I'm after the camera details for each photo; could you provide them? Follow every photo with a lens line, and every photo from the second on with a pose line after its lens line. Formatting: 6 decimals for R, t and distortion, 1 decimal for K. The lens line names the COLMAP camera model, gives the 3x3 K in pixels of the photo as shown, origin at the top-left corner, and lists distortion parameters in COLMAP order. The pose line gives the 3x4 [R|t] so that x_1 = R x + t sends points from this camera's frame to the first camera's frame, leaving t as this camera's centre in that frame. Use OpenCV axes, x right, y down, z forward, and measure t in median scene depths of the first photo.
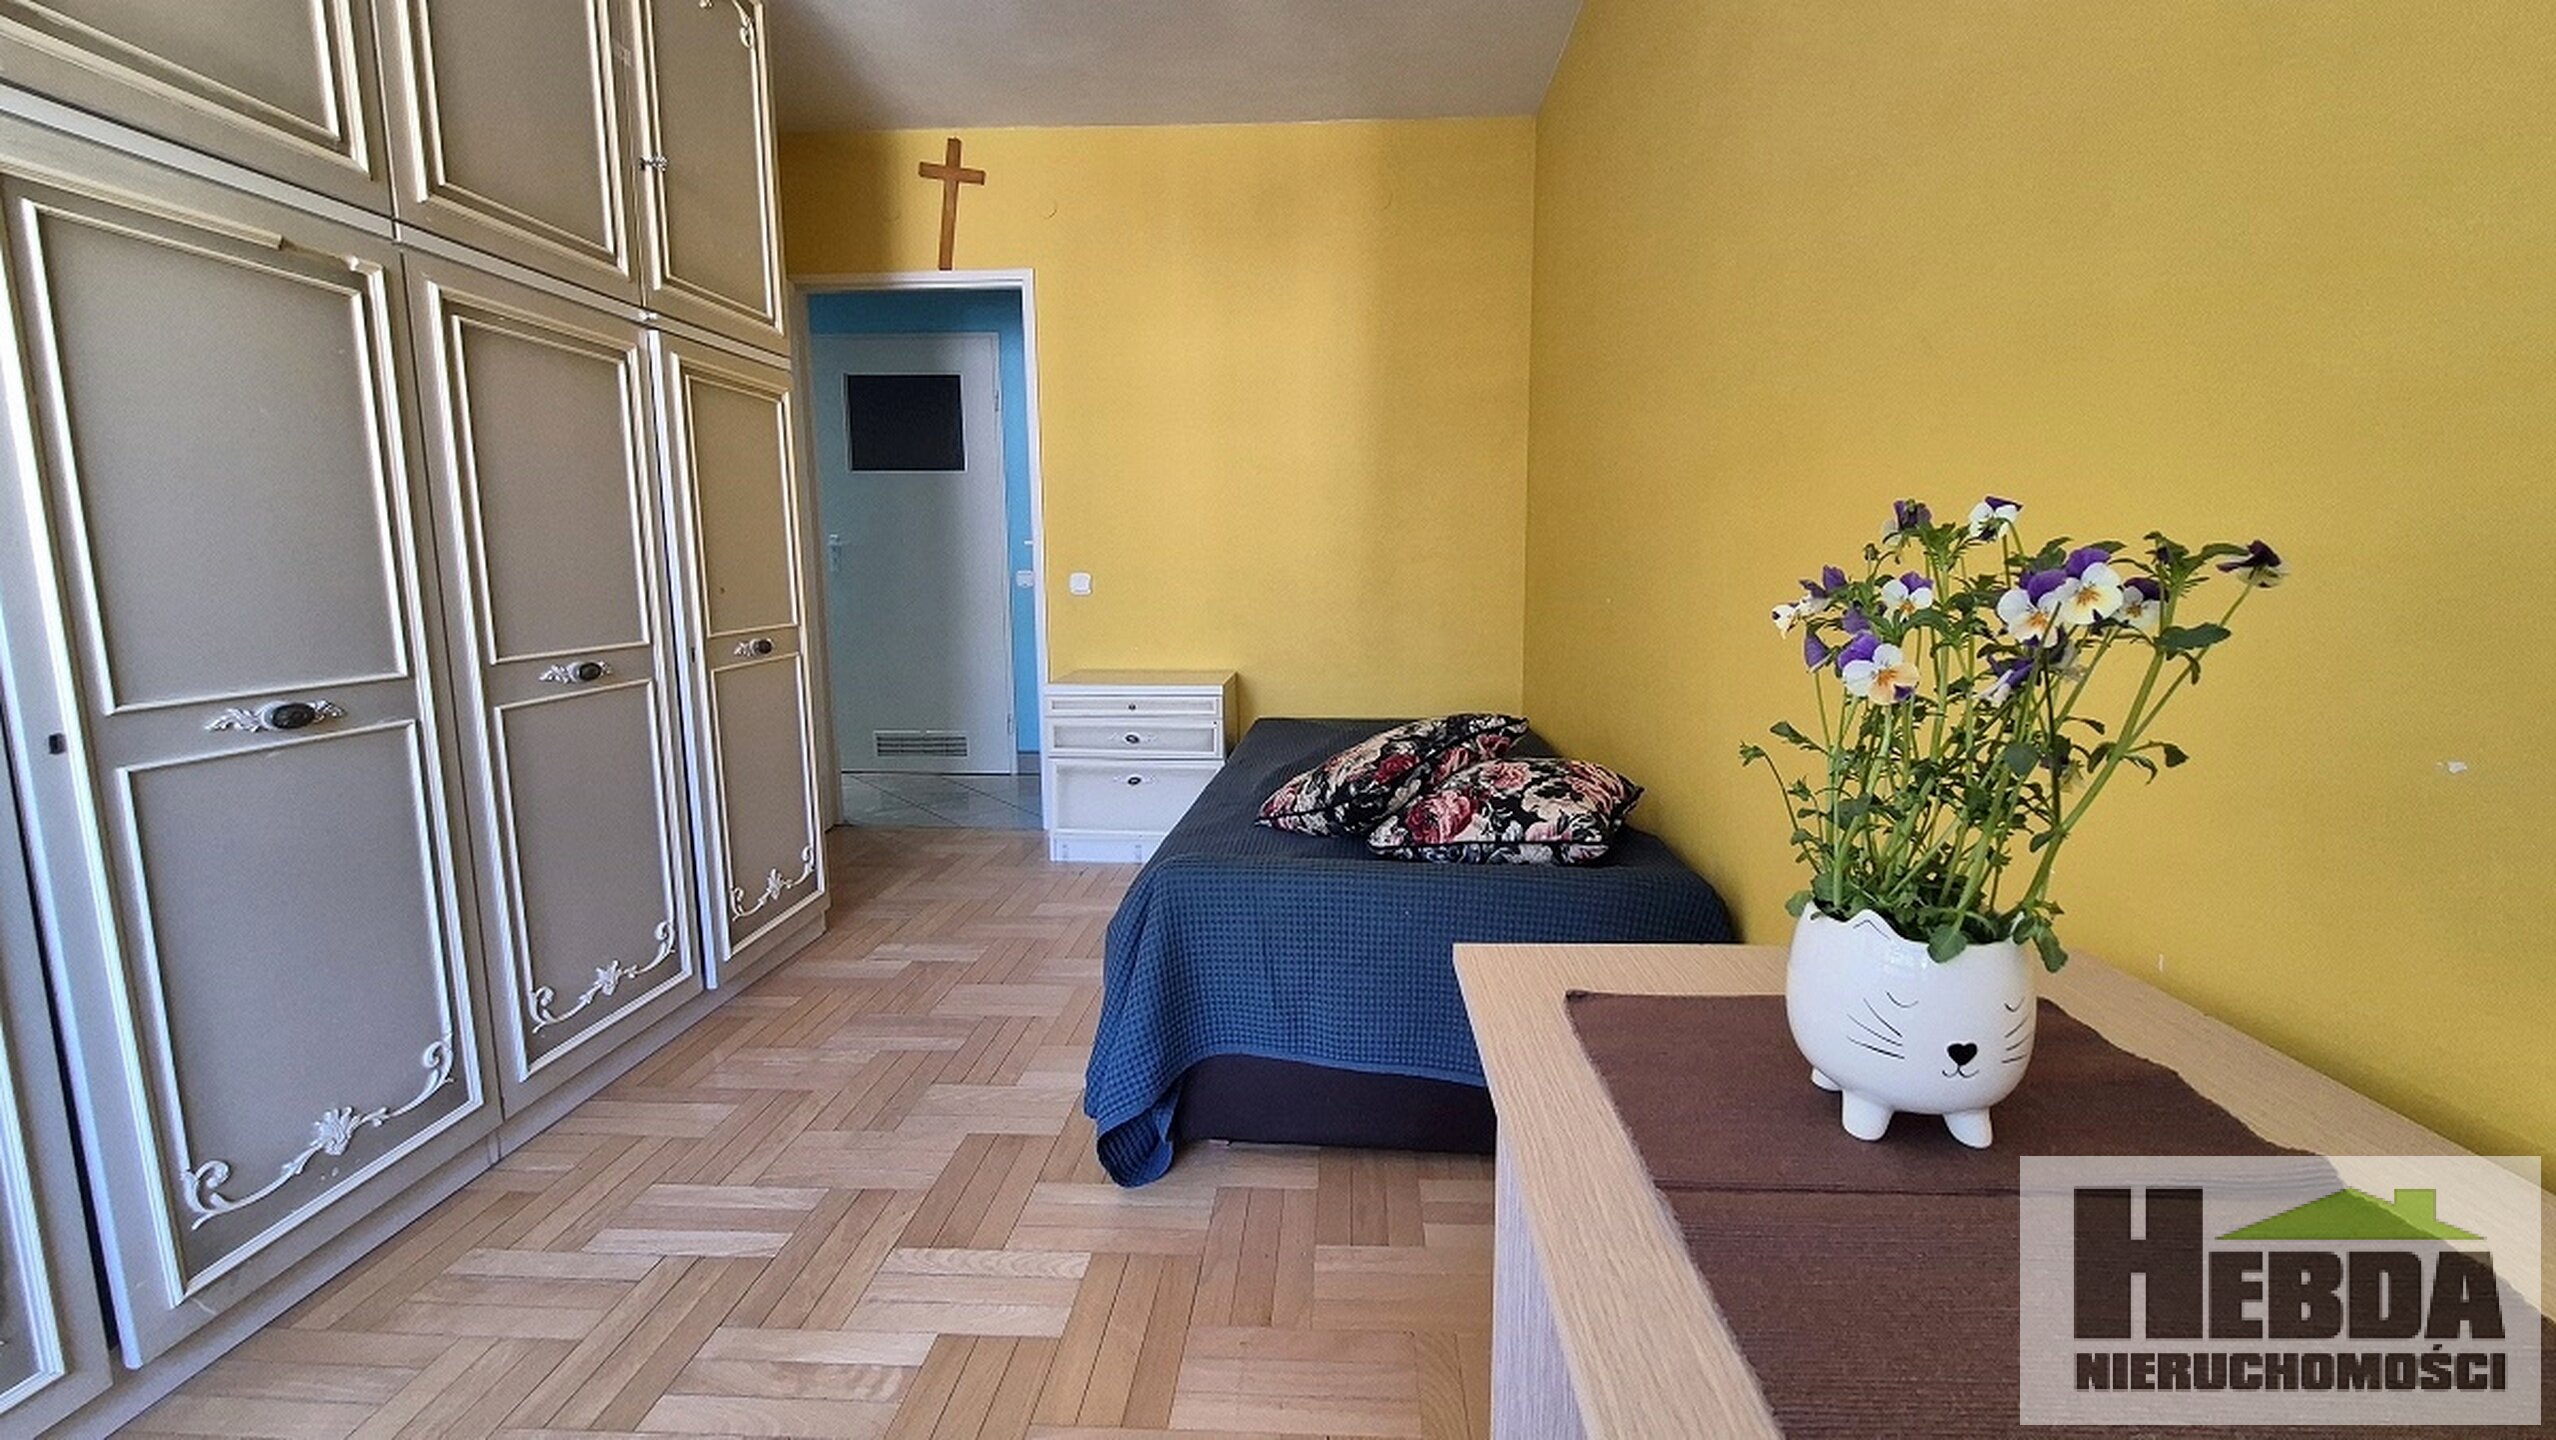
lens RADIAL K [[1007.8, 0, 1293.6], [0, 1007.8, 693.1], [0, 0, 1]] dist [-0.002058, 0.000020]
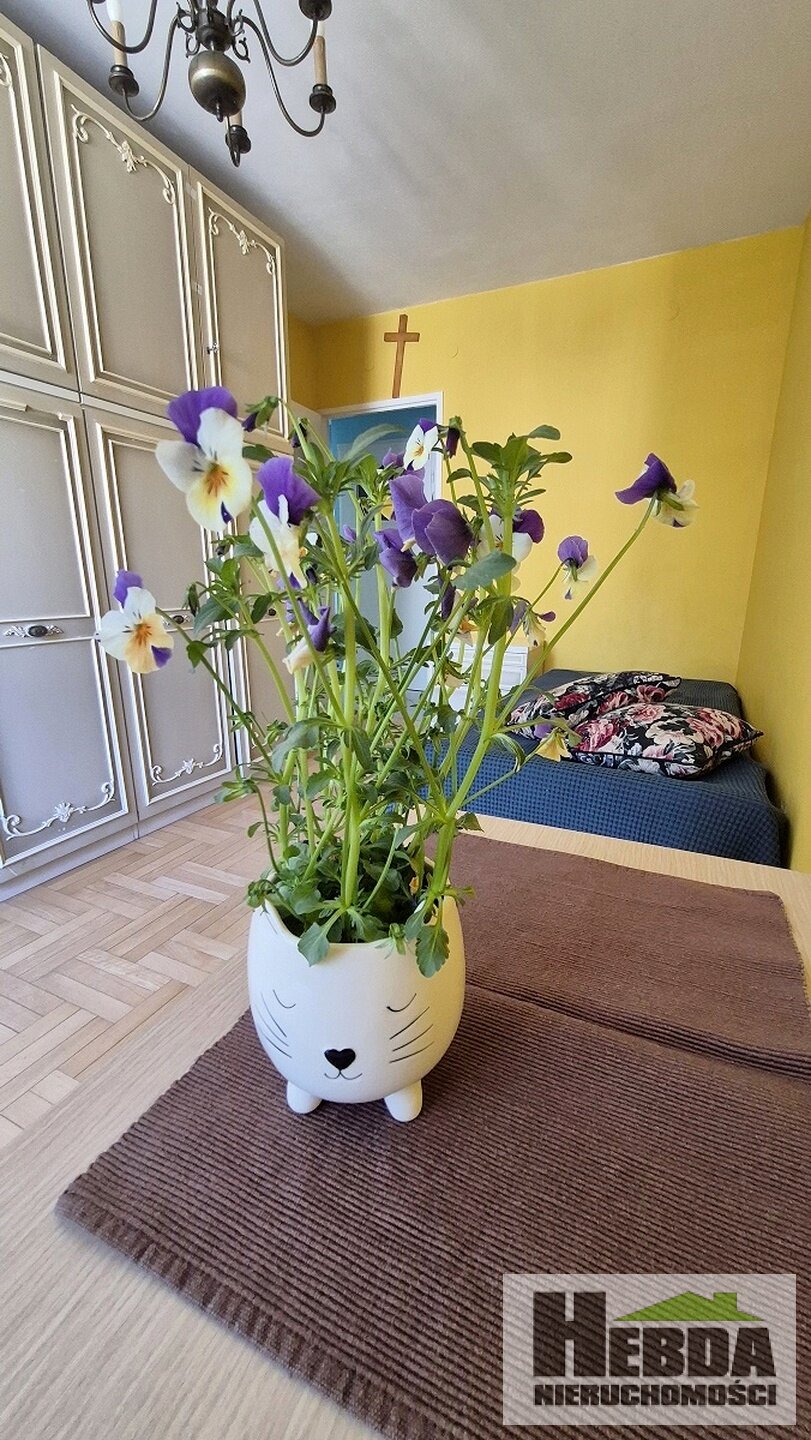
lens RADIAL K [[567.8, 0, 402.7], [0, 567.8, 728.3], [0, 0, 1]] dist [-0.002058, 0.000020]
pose [[0.924279, 0.109995, -0.365527, 0.200209], [-0.060141, 0.987586, 0.145111, 0.003253], [0.376951, -0.112140, 0.919420, 0.088269]]
